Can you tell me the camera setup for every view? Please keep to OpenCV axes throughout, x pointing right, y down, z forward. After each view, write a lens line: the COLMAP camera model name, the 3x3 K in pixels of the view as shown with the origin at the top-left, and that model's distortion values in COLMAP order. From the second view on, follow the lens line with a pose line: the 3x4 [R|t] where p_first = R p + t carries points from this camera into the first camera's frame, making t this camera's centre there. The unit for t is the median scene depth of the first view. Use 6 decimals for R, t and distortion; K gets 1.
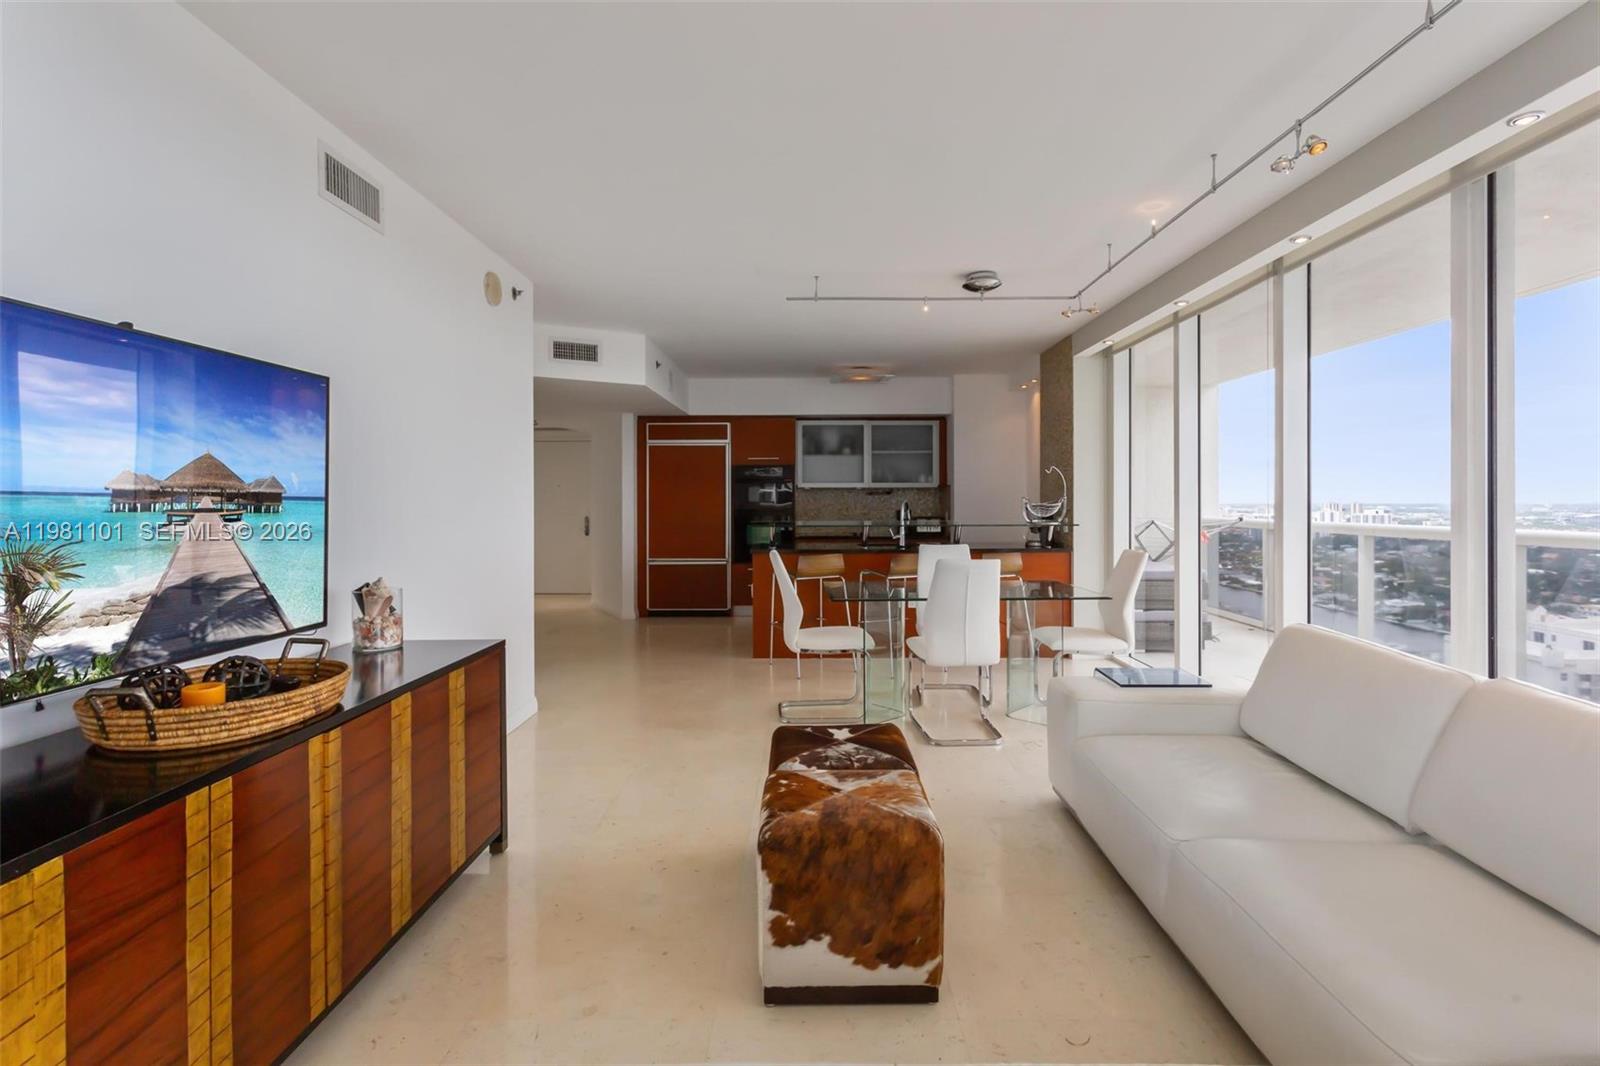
lens RADIAL K [[767.0, 0, 804.5], [0, 767.0, 526.5], [0, 0, 1]] dist [0.004206, 0.000112]
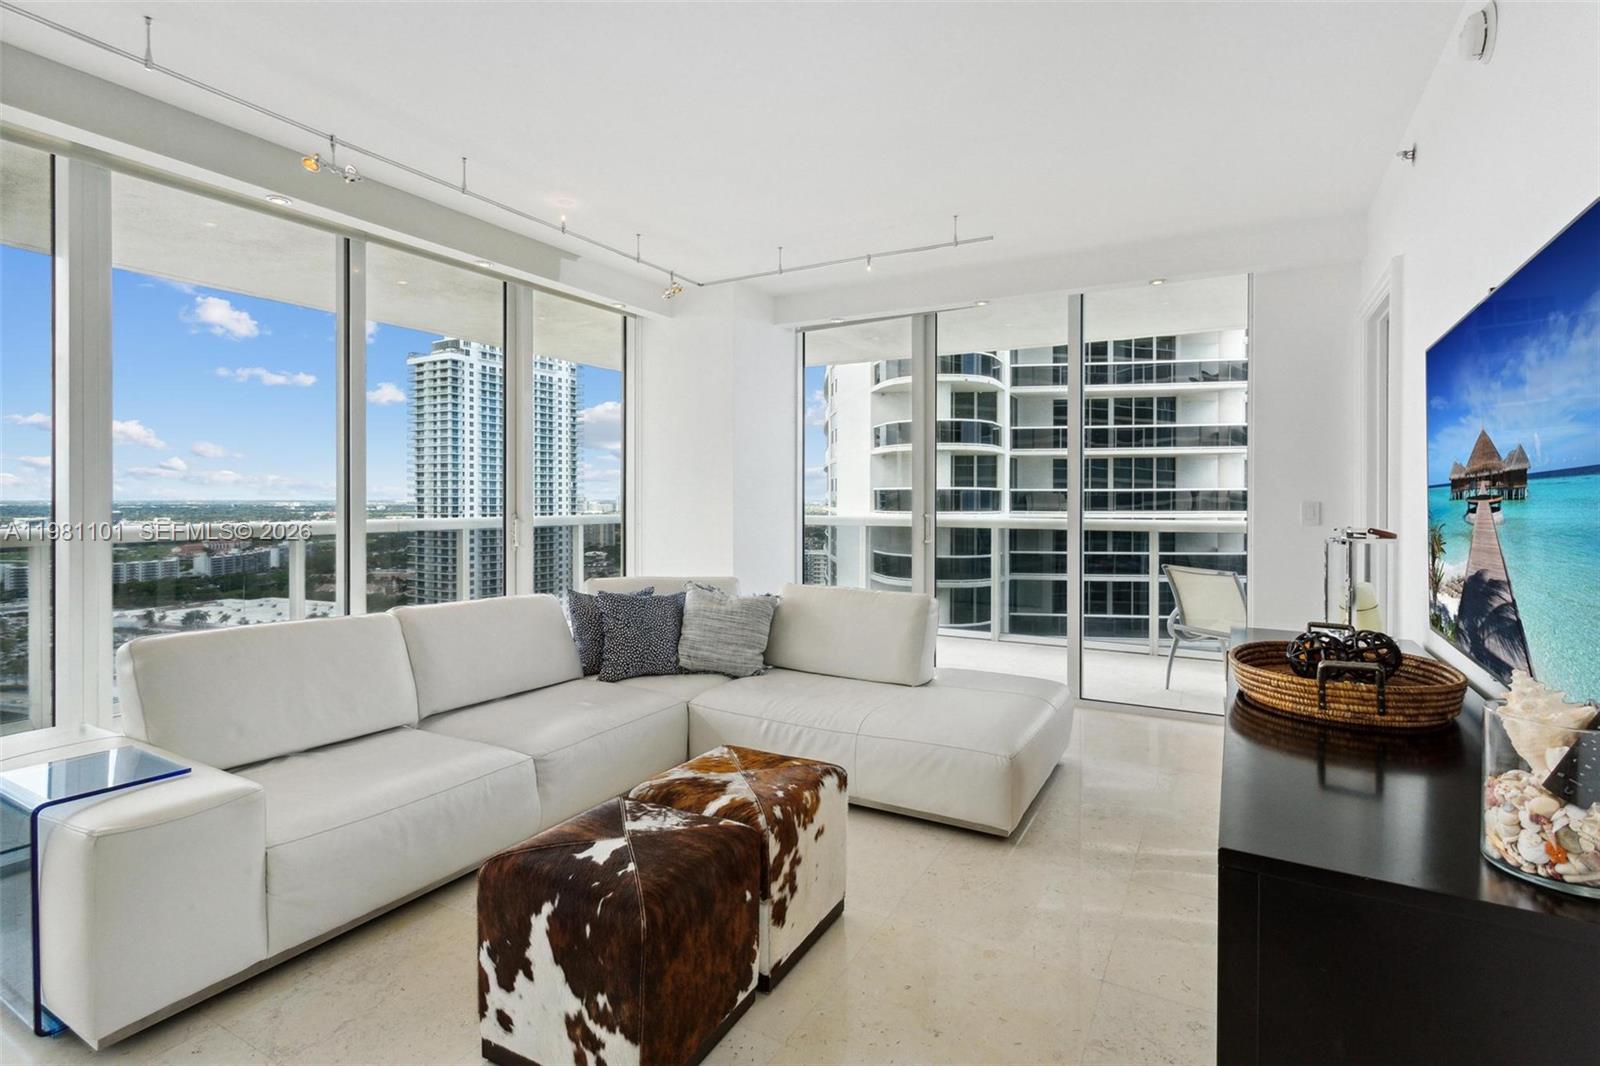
lens RADIAL K [[767.0, 0, 800.9], [0, 767.0, 517.4], [0, 0, 1]] dist [0.004206, 0.000112]
pose [[-0.892380, 0.004459, 0.451262, -0.468534], [0.013027, 0.999789, 0.015881, -0.008351], [-0.451096, 0.020050, -0.892250, 1.827073]]
